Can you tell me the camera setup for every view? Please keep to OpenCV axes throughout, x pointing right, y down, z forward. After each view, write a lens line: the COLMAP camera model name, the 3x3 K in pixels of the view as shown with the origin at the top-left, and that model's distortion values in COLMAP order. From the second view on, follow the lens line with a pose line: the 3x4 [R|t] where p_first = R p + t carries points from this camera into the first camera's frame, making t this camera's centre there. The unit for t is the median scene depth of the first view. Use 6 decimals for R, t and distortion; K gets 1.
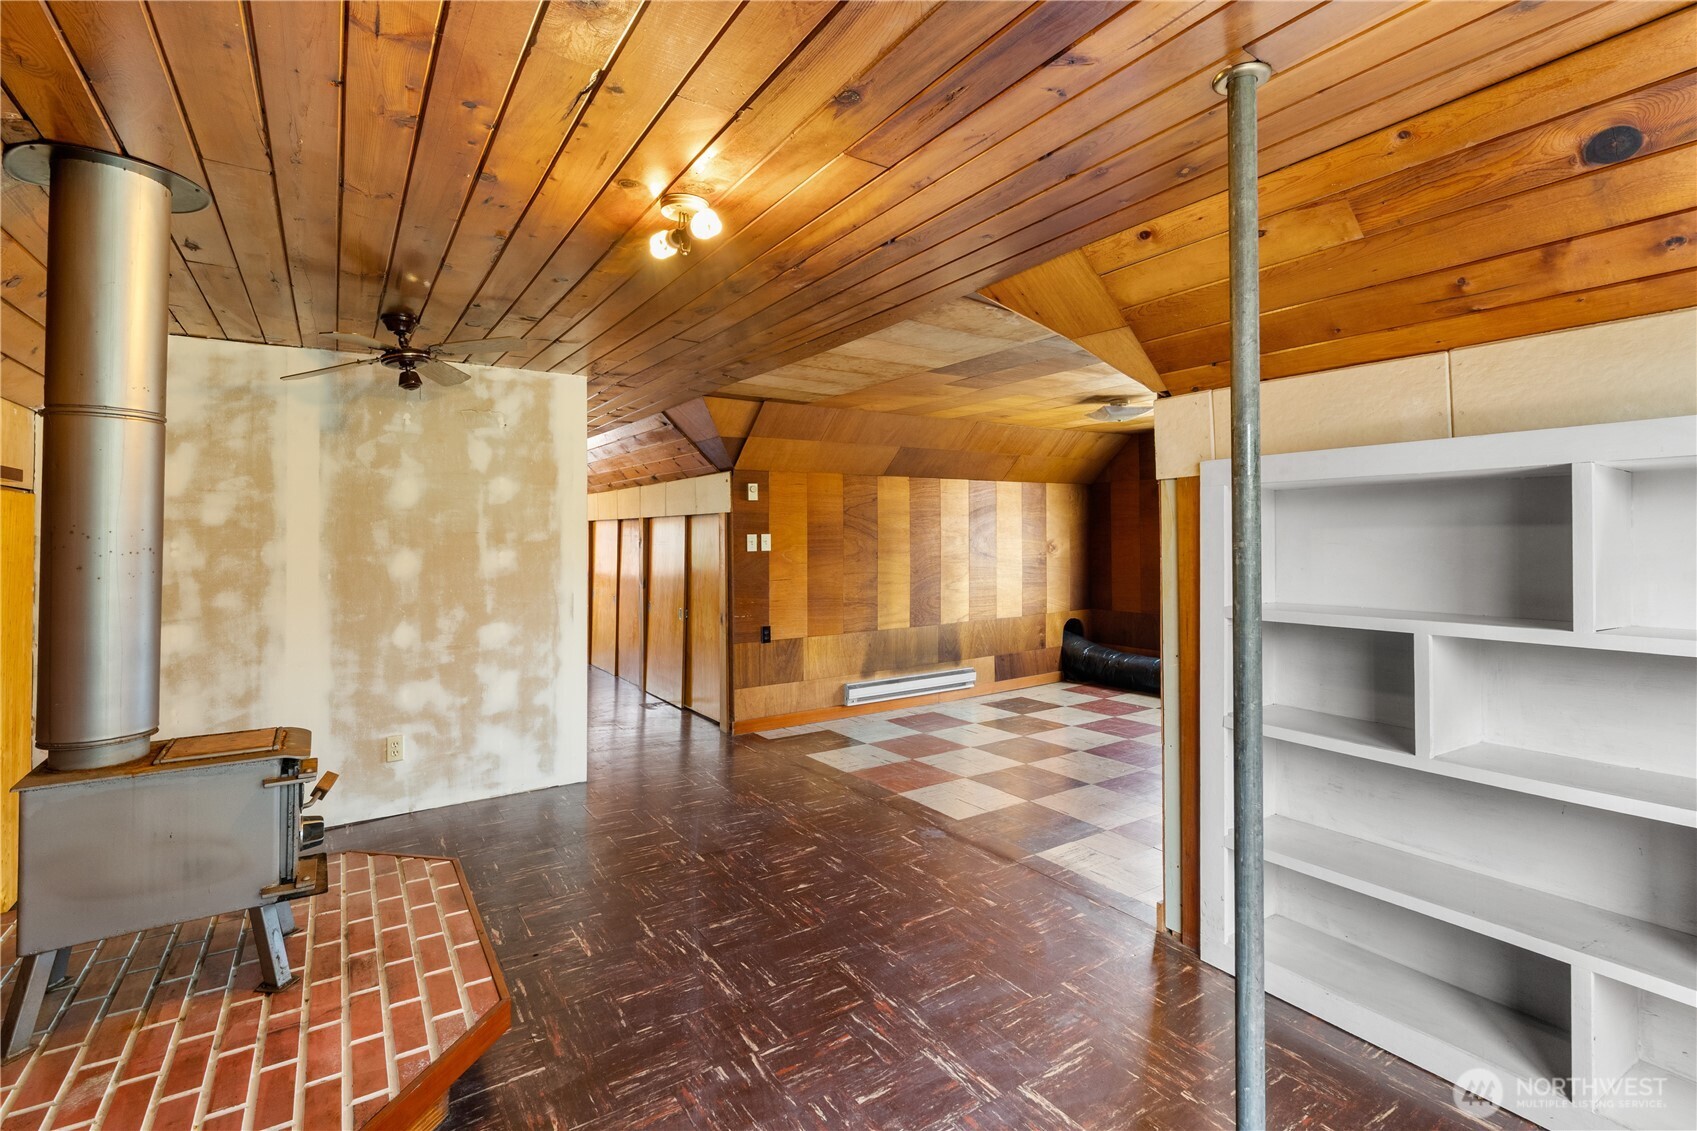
lens RADIAL K [[778.2, 0, 852.9], [0, 778.2, 527.4], [0, 0, 1]] dist [-0.005812, 0.002862]
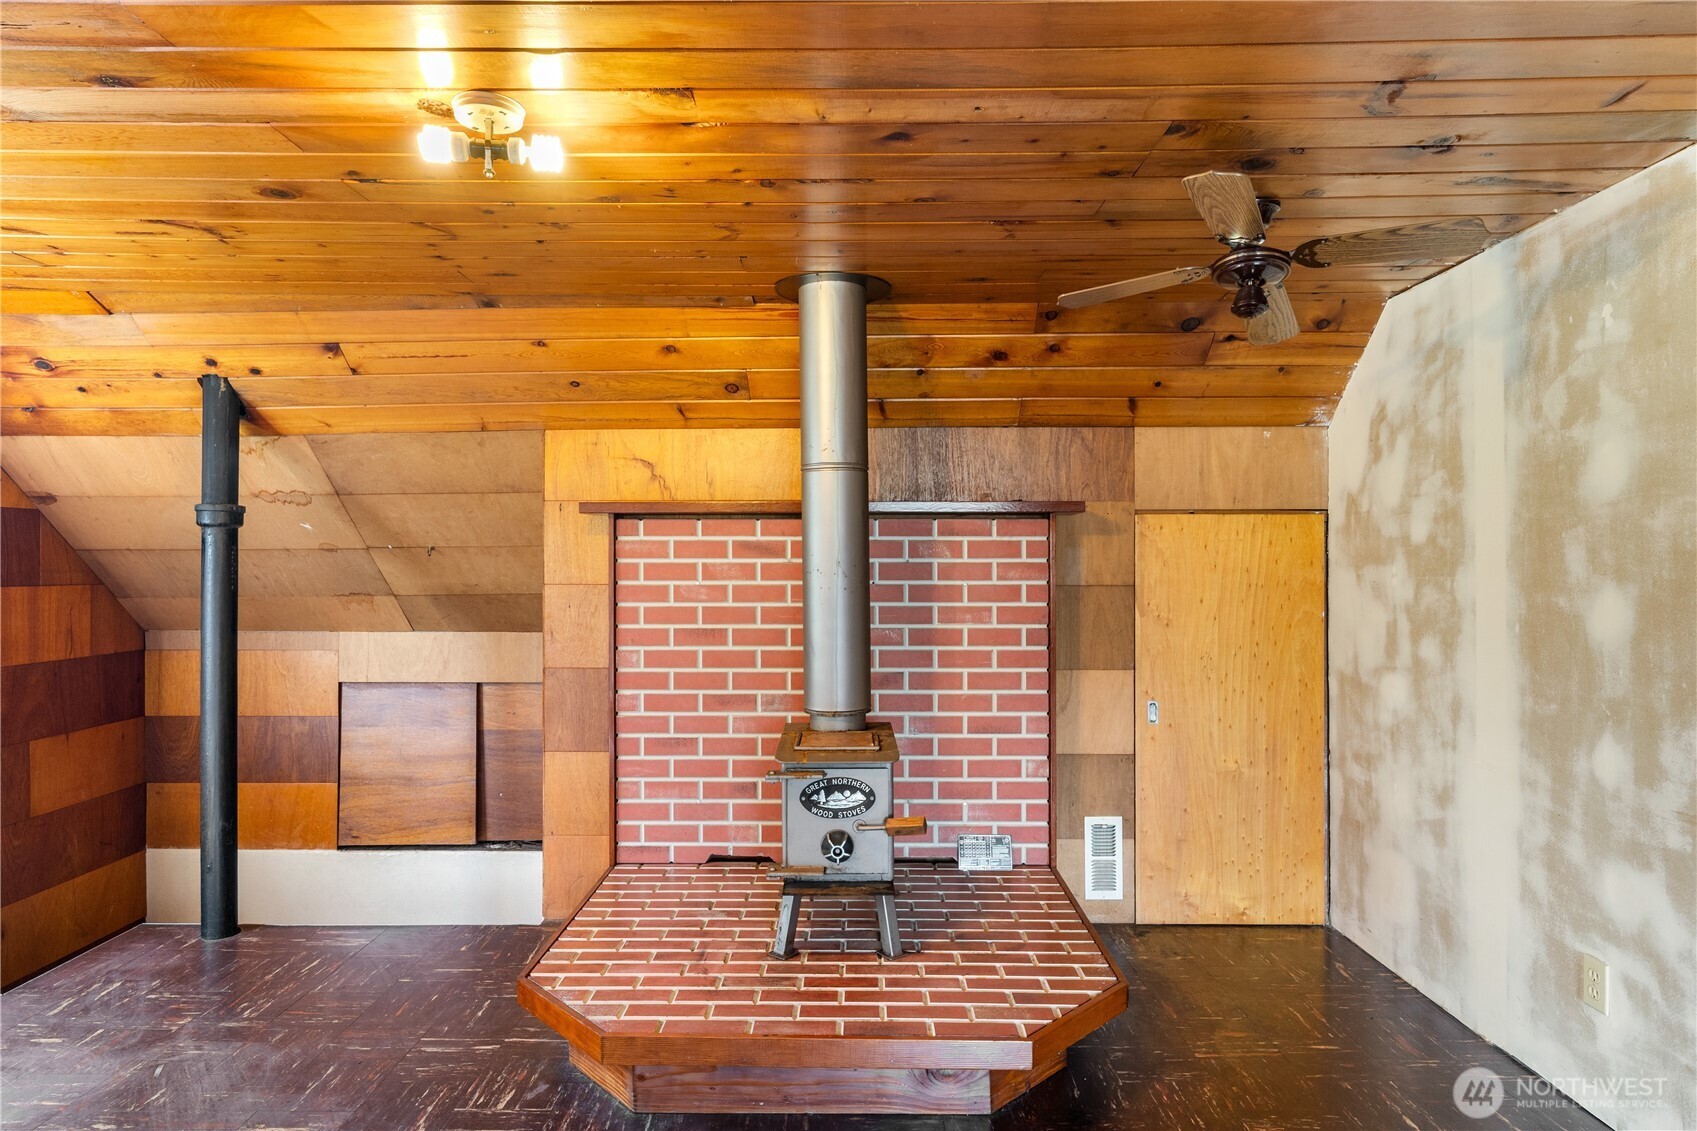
lens RADIAL K [[931.4, 0, 847.9], [0, 931.4, 563.6], [0, 0, 1]] dist [-0.001432, -0.000005]
pose [[-0.553779, 0.004582, -0.832651, 0.177344], [0.009779, 0.999952, -0.001001, 0.010915], [0.832606, -0.008696, -0.553798, 0.957085]]
